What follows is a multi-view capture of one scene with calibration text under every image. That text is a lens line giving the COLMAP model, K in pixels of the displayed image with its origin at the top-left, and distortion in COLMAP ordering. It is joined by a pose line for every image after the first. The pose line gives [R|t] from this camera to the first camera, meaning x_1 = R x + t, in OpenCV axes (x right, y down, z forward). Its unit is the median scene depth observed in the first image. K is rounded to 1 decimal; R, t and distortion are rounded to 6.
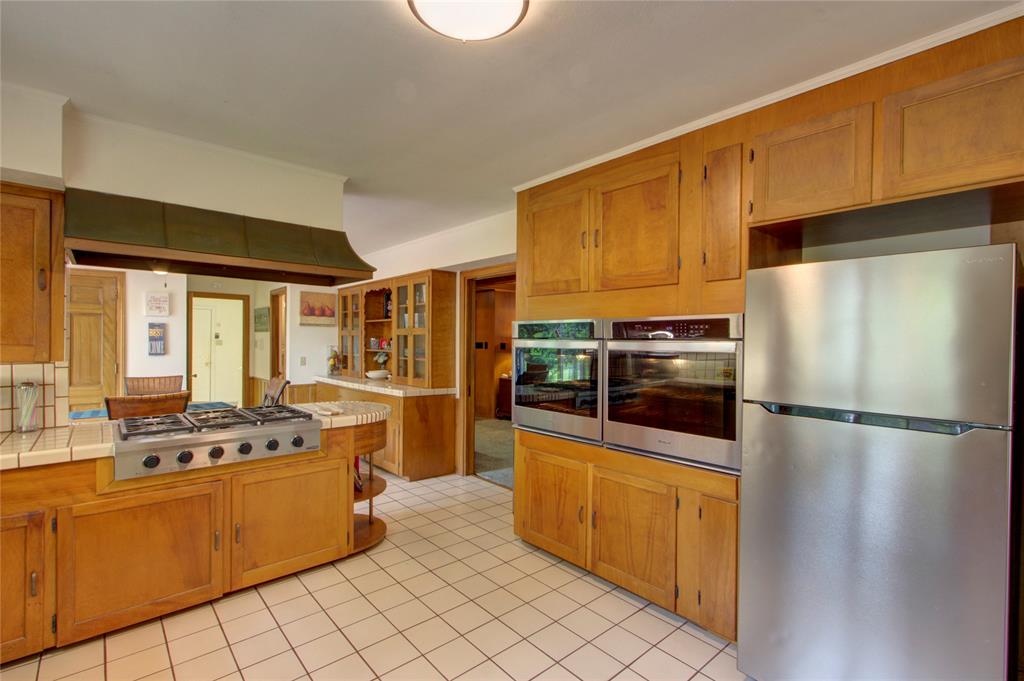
lens RADIAL K [[469.1, 0, 512.8], [0, 469.1, 341.4], [0, 0, 1]] dist [0.007709, -0.000280]
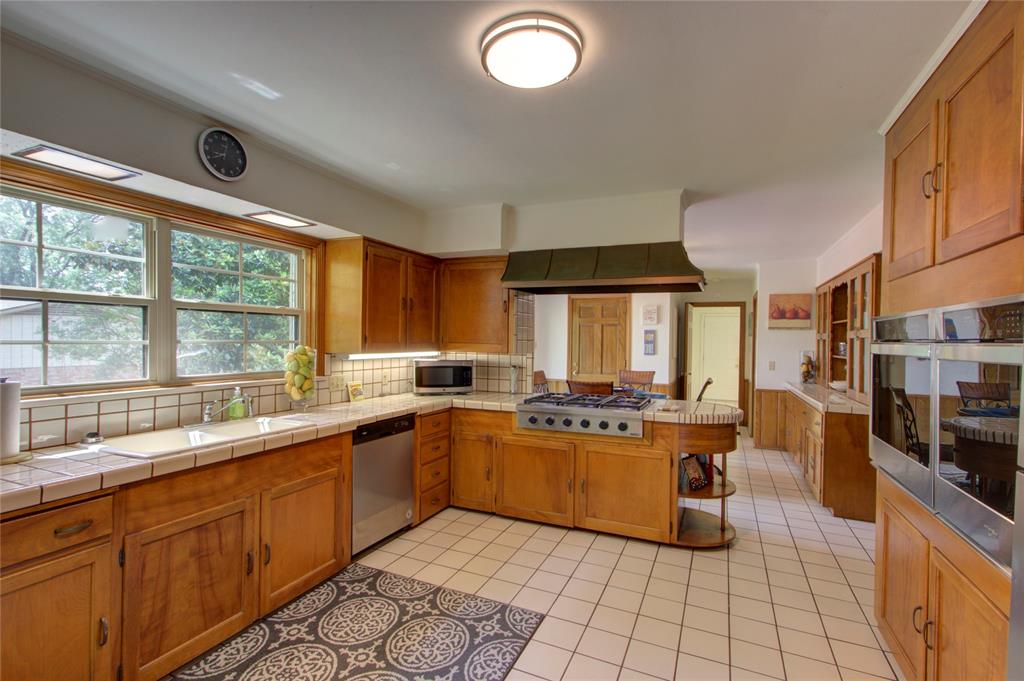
lens RADIAL K [[469.1, 0, 511.6], [0, 469.1, 345.3], [0, 0, 1]] dist [0.007709, -0.000280]
pose [[0.417335, 0.009364, -0.908705, 0.451317], [-0.012181, 0.999915, 0.004709, 0.002775], [0.908671, 0.009104, 0.417413, 0.211089]]
